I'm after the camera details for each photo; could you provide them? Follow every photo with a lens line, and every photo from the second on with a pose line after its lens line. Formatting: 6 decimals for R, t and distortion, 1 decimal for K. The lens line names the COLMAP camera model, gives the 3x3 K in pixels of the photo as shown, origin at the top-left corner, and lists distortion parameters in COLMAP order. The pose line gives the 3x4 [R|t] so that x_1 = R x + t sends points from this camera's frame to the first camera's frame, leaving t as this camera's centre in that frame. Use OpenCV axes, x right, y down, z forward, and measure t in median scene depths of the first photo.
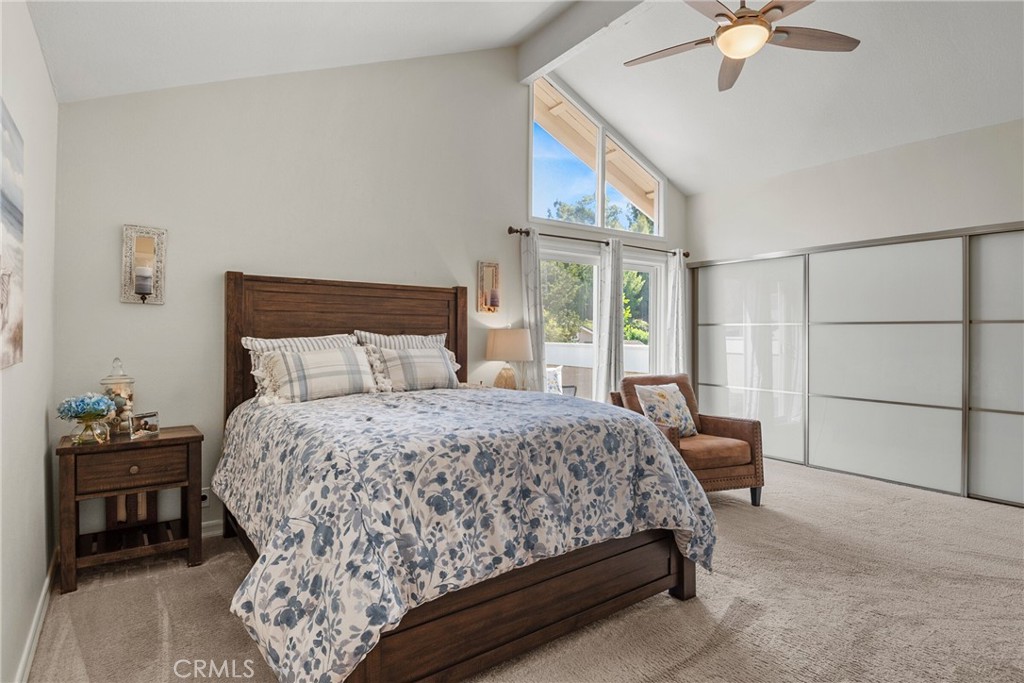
lens RADIAL K [[533.1, 0, 526.9], [0, 533.1, 337.4], [0, 0, 1]] dist [0.046847, -0.052310]
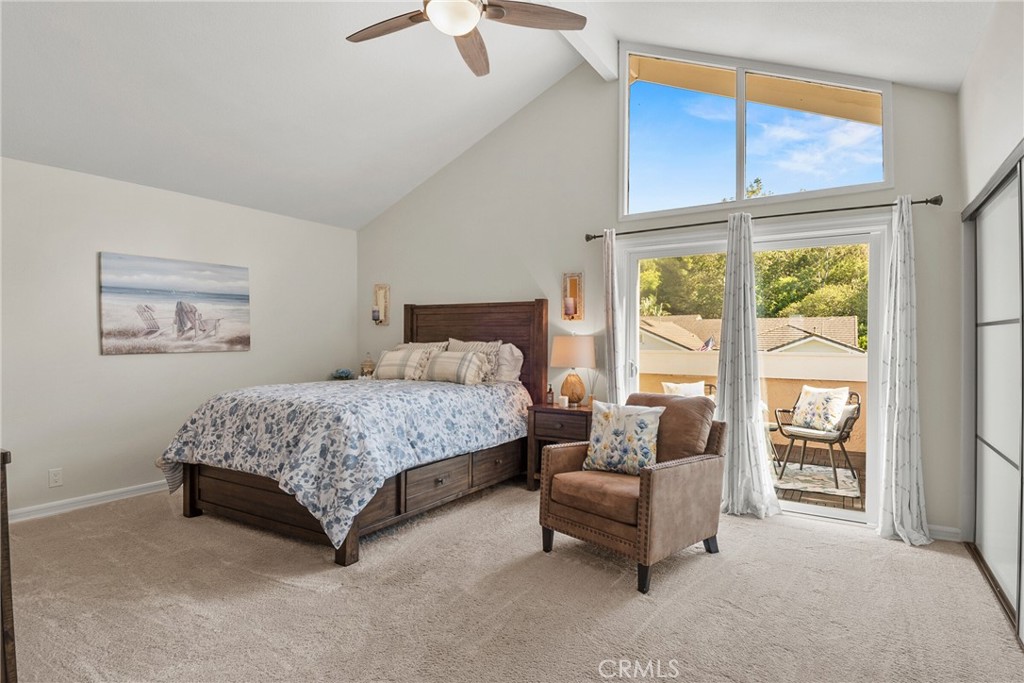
lens RADIAL K [[533.1, 0, 526.9], [0, 533.1, 337.4], [0, 0, 1]] dist [0.046847, -0.052310]
pose [[0.379058, -0.005652, -0.925355, 1.183758], [-0.006111, 0.999944, -0.008611, -0.004303], [0.925353, 0.008919, 0.379003, 0.709378]]
